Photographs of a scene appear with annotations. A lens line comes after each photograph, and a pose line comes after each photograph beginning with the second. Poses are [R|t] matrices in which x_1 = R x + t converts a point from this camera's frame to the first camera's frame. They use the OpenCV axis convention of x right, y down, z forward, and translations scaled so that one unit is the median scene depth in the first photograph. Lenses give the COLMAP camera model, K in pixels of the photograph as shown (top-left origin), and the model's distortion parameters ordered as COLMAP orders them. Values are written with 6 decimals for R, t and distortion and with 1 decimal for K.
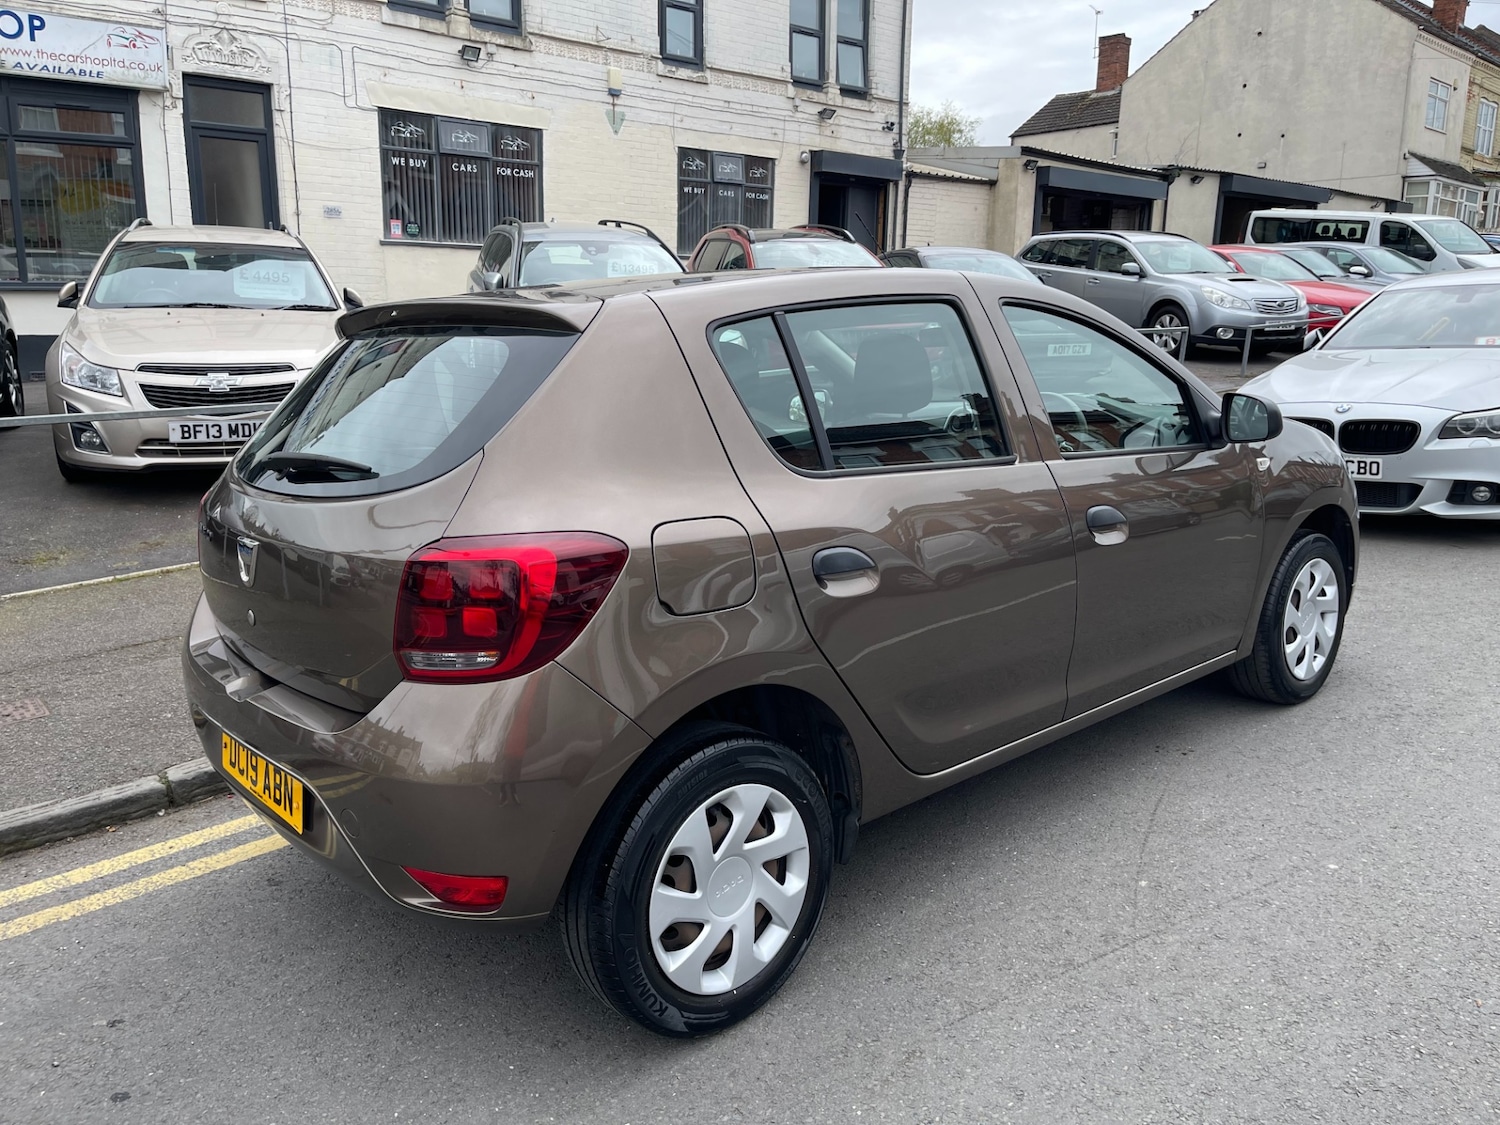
lens RADIAL K [[1127.1, 0, 736.8], [0, 1127.1, 554.6], [0, 0, 1]] dist [0.077969, -0.103146]
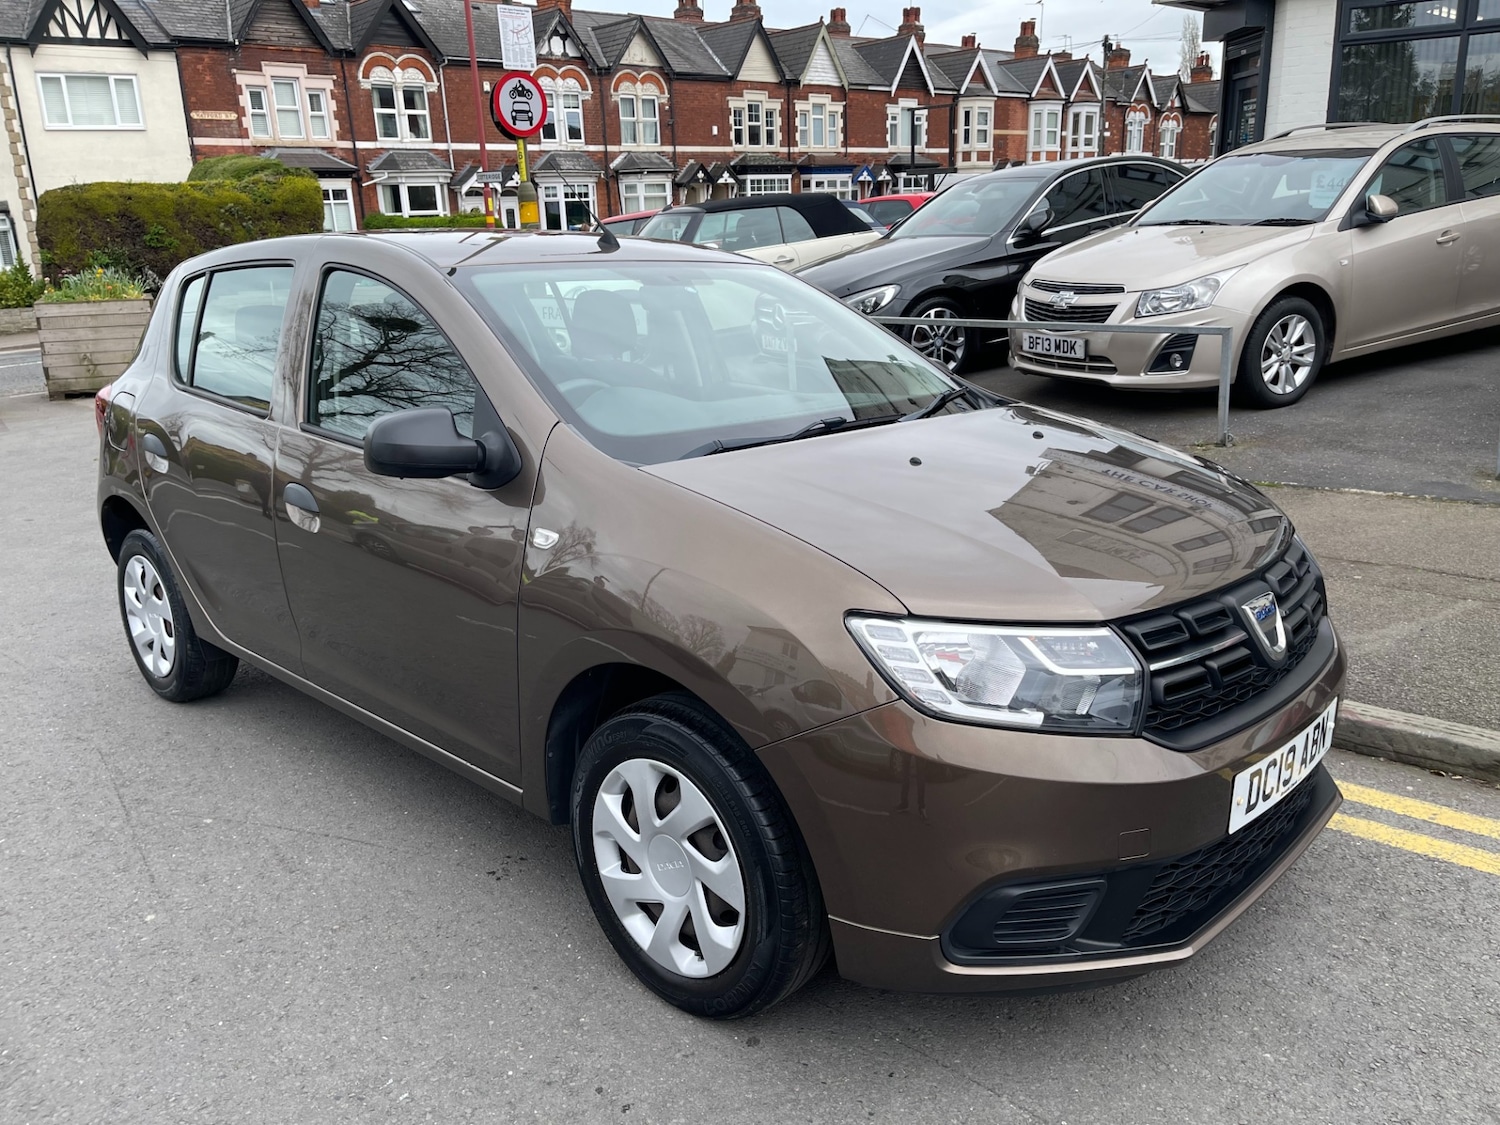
lens RADIAL K [[1127.2, 0, 754.4], [0, 1127.2, 557.3], [0, 0, 1]] dist [0.079126, -0.103730]
pose [[0.100692, 0.280796, -0.954471, 0.614480], [-0.185480, 0.947826, 0.259274, -0.144312], [0.977476, 0.150928, 0.147520, 0.588390]]
